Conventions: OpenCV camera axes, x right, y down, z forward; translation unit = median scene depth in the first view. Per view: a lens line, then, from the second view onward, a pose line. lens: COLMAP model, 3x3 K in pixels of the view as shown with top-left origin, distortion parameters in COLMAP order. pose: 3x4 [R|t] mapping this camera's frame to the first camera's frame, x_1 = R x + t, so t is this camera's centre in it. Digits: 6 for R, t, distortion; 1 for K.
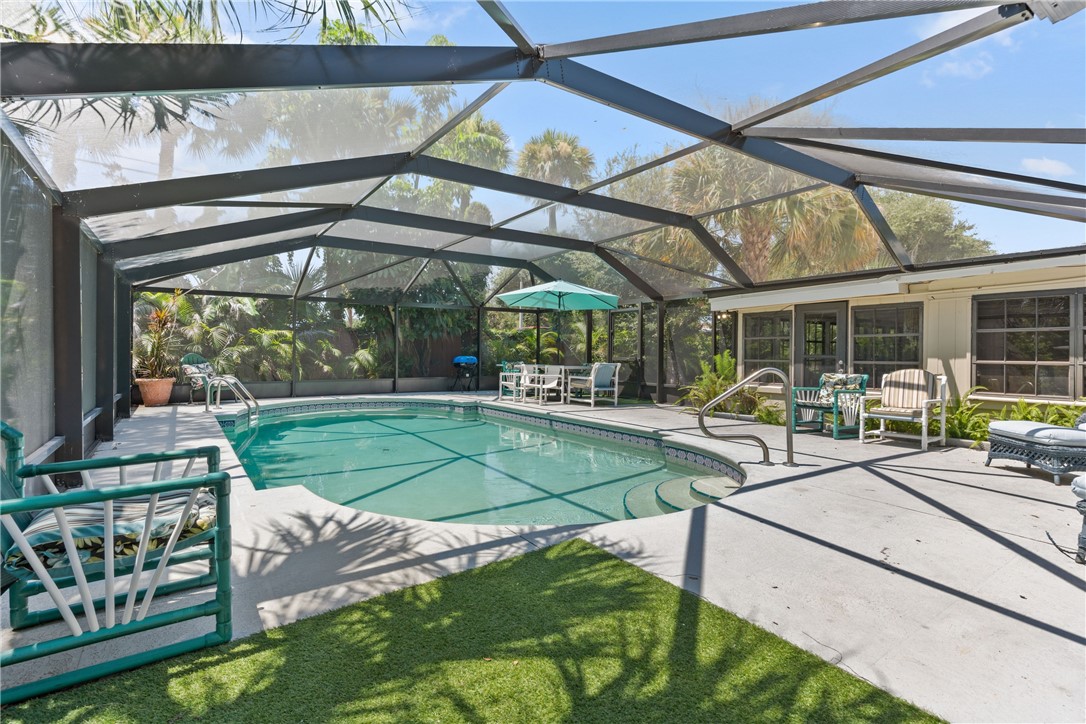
lens RADIAL K [[522.4, 0, 534.0], [0, 522.4, 360.2], [0, 0, 1]] dist [-0.003543, -0.001022]
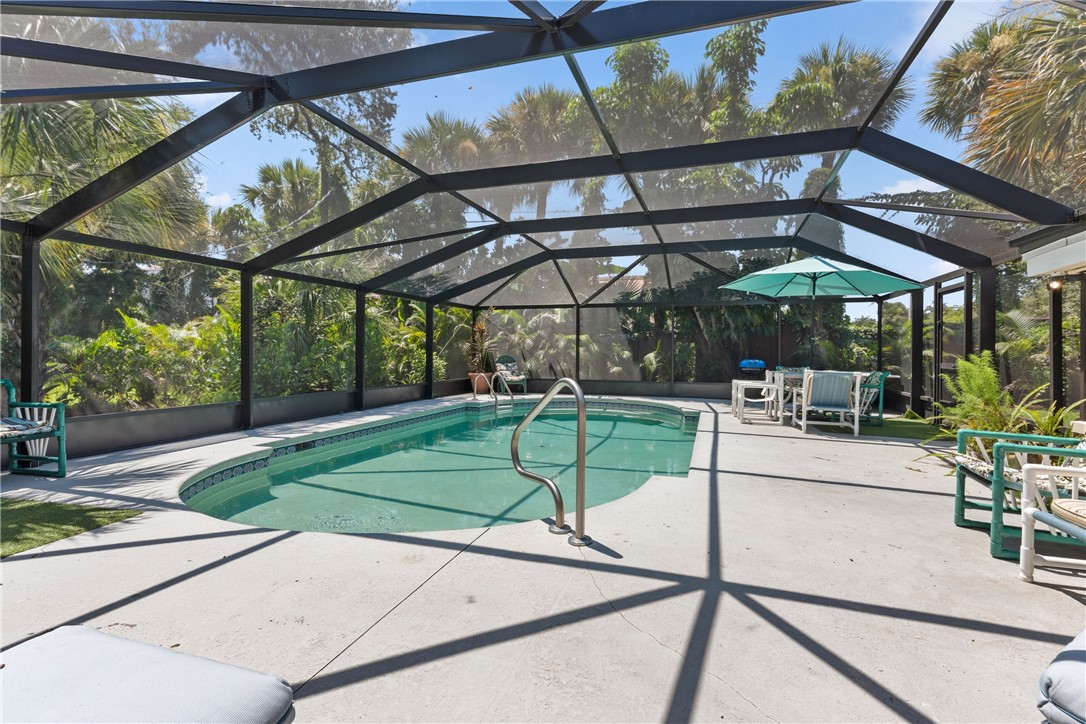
lens RADIAL K [[522.4, 0, 540.3], [0, 522.4, 356.6], [0, 0, 1]] dist [-0.003543, -0.001022]
pose [[0.616767, 0.006371, -0.787120, 0.391546], [-0.017745, 0.999826, -0.005812, -0.001871], [0.786946, 0.017552, 0.616773, 0.251258]]
